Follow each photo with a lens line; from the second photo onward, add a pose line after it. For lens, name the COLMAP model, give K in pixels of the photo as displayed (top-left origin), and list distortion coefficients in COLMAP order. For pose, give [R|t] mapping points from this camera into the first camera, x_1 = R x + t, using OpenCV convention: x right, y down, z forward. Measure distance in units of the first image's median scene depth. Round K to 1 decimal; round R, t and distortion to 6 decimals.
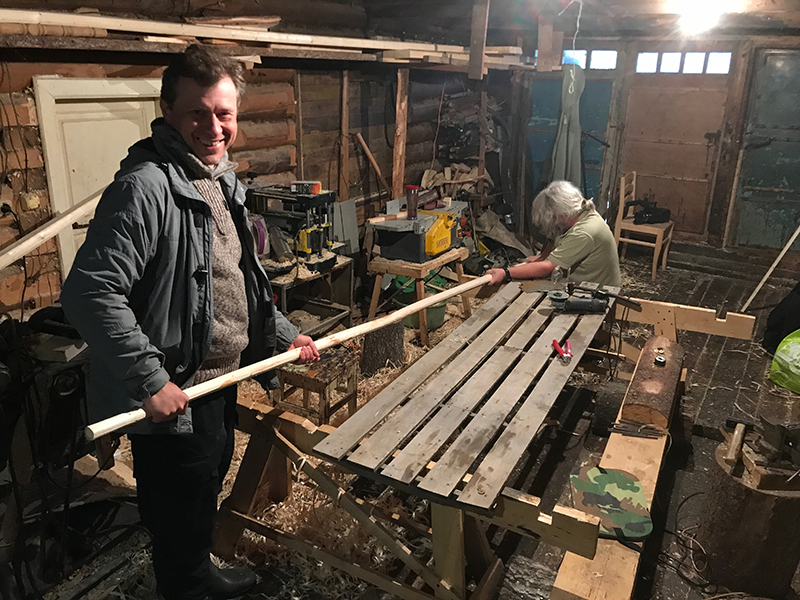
lens RADIAL K [[642.5, 0, 397.4], [0, 642.5, 301.2], [0, 0, 1]] dist [-0.011493, -0.002490]
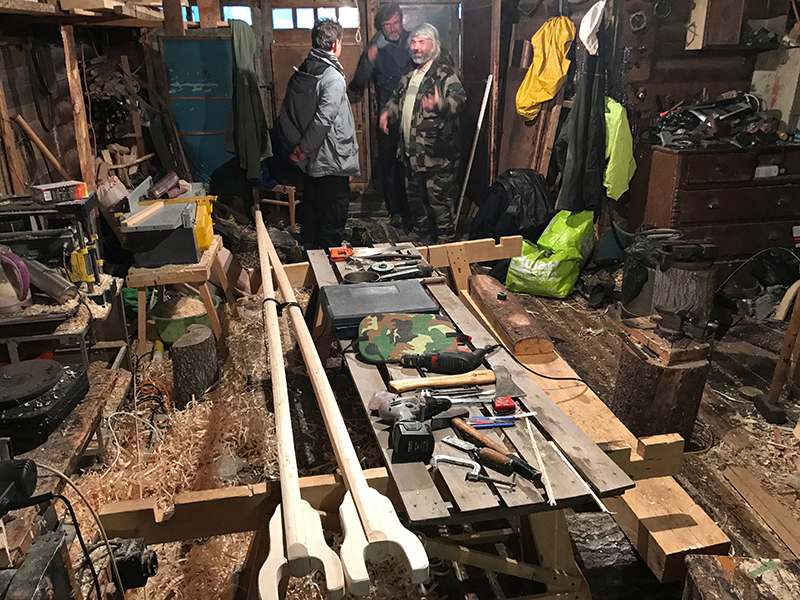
lens RADIAL K [[642.5, 0, 400.3], [0, 642.5, 296.9], [0, 0, 1]] dist [-0.011493, -0.002490]
pose [[0.751463, -0.265140, 0.604156, -0.185906], [0.241915, 0.962651, 0.121571, -0.036681], [-0.613825, 0.054798, 0.787538, 0.135869]]
